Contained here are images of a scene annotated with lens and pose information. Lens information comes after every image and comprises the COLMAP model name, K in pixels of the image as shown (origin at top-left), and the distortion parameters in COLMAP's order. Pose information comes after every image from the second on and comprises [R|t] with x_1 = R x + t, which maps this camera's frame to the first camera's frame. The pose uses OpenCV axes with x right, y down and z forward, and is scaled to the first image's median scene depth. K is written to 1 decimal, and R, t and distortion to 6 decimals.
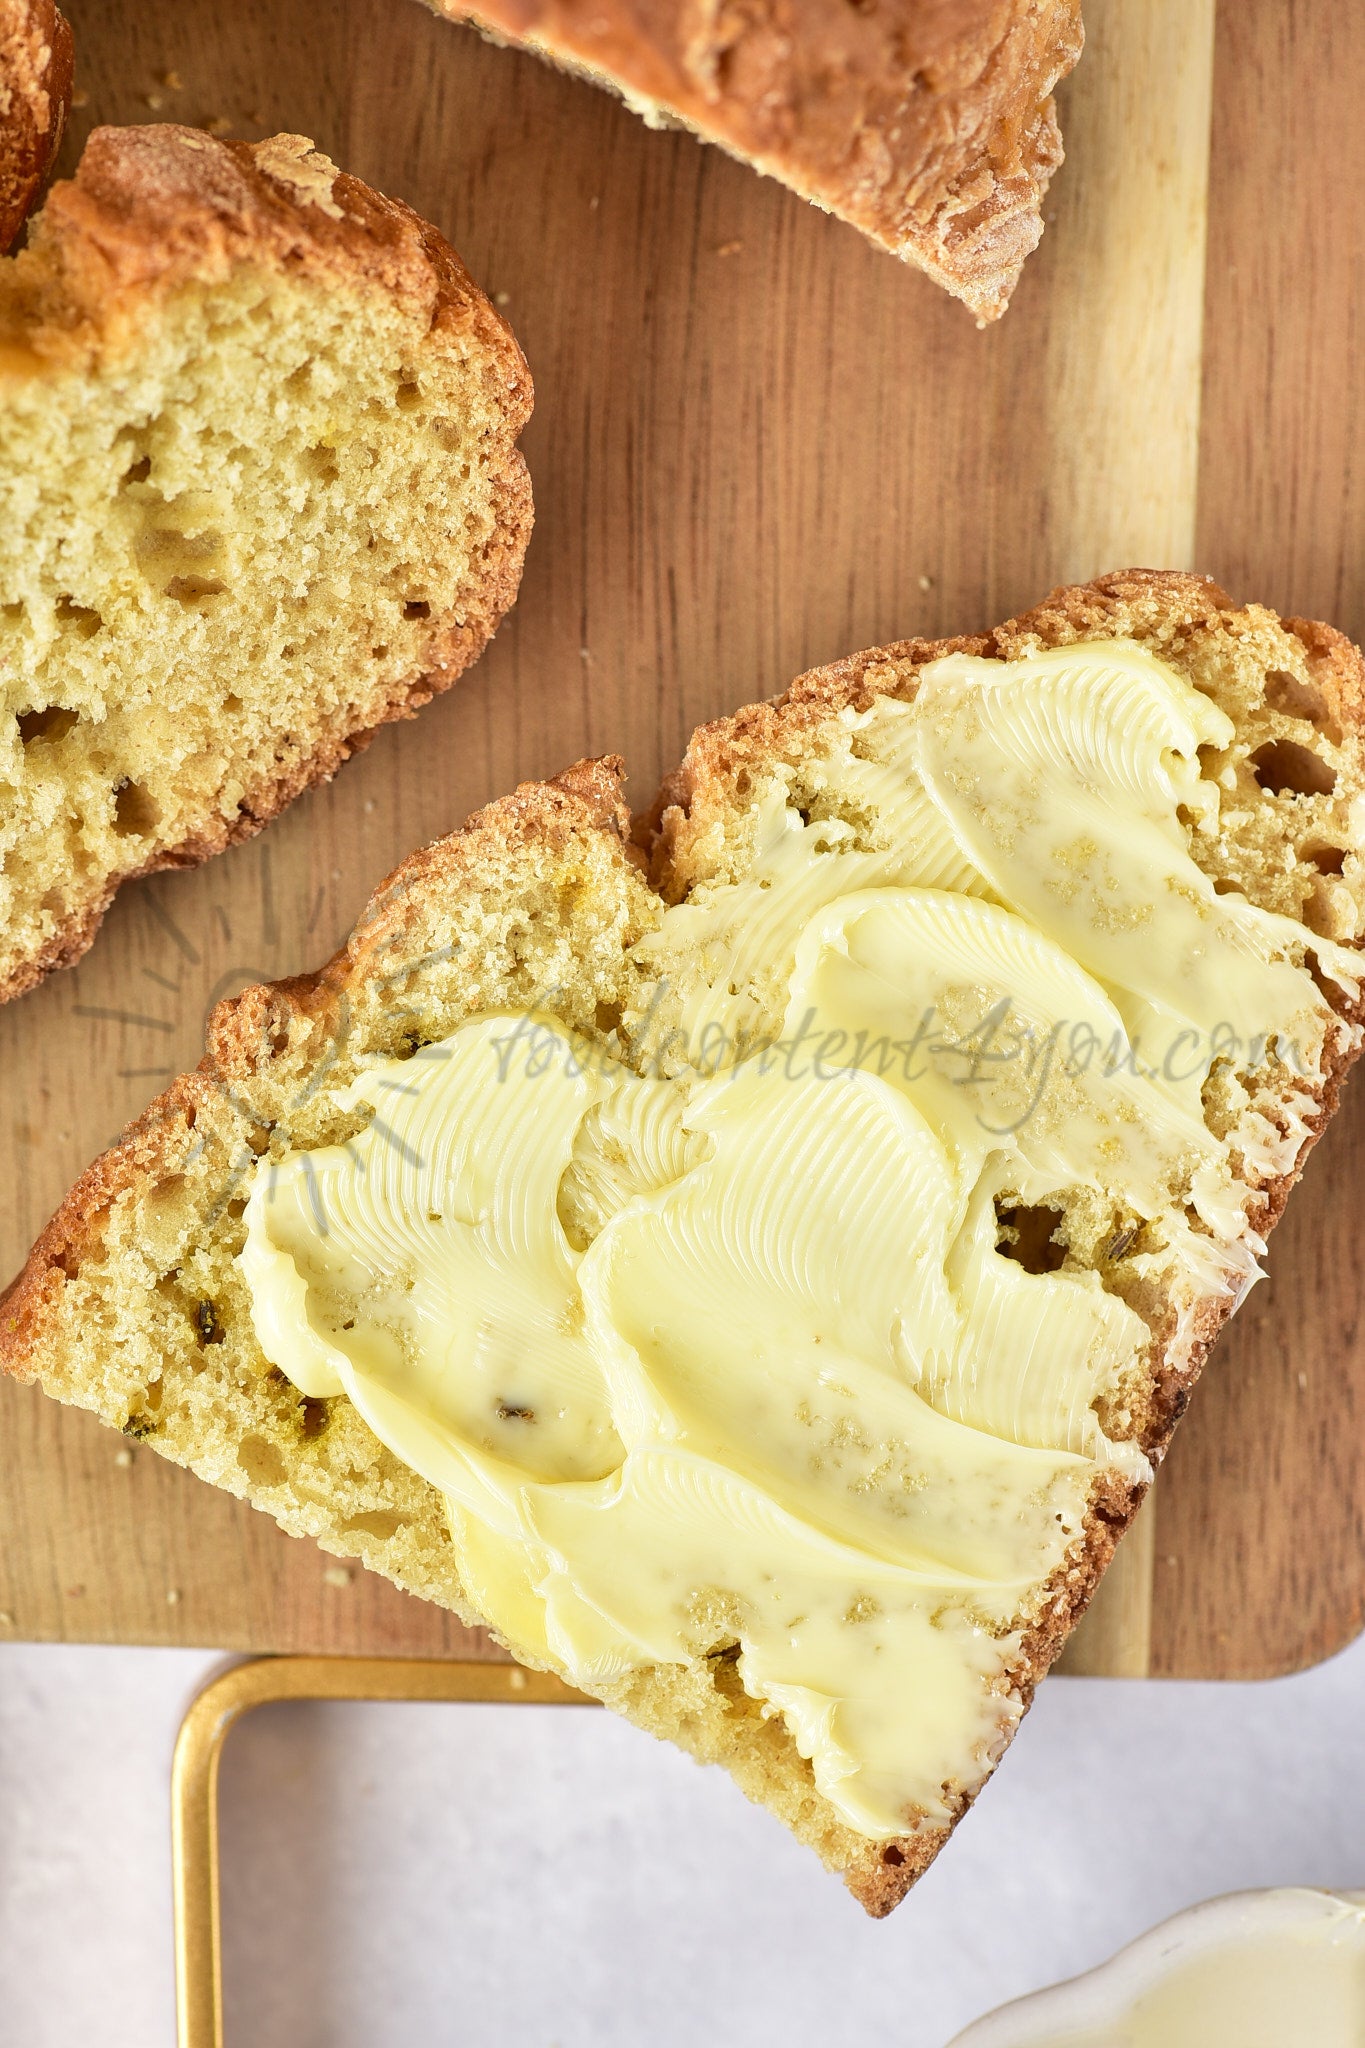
lens RADIAL K [[7791.8, 0, 686.8], [0, 7791.8, 1018.7], [0, 0, 1]] dist [-0.156073, 0.000000]
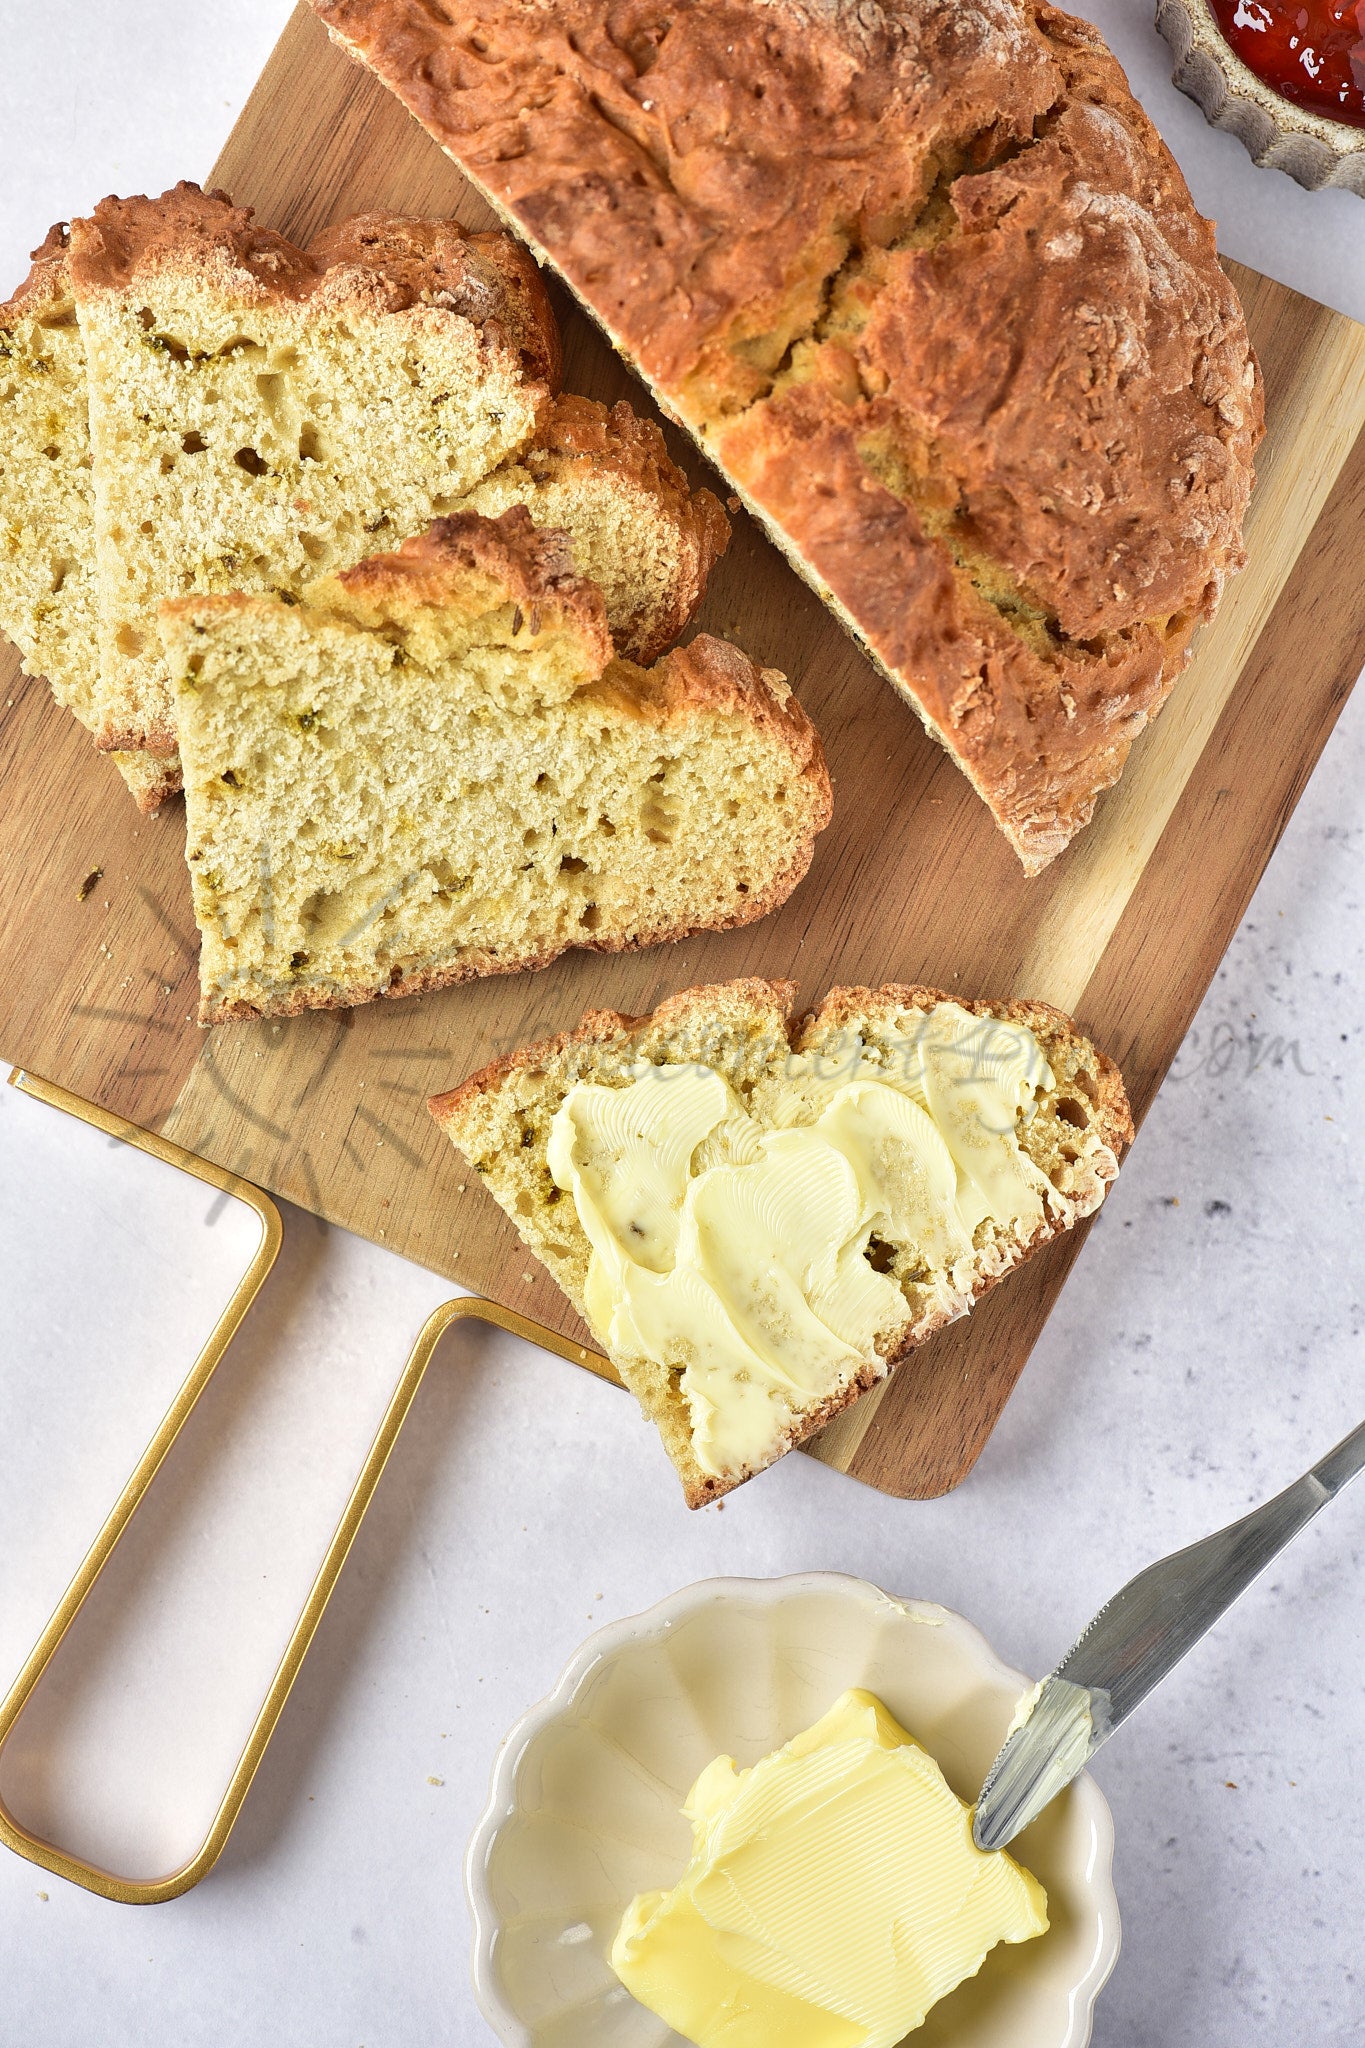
lens RADIAL K [[6617.9, 0, 669.4], [0, 6617.9, 1038.2], [0, 0, 1]] dist [-0.048712, 0.000000]
pose [[0.912696, 0.407351, -0.032429, 0.025377], [-0.408634, 0.909381, -0.077750, 0.143728], [-0.002181, 0.084214, 0.996445, -0.893314]]
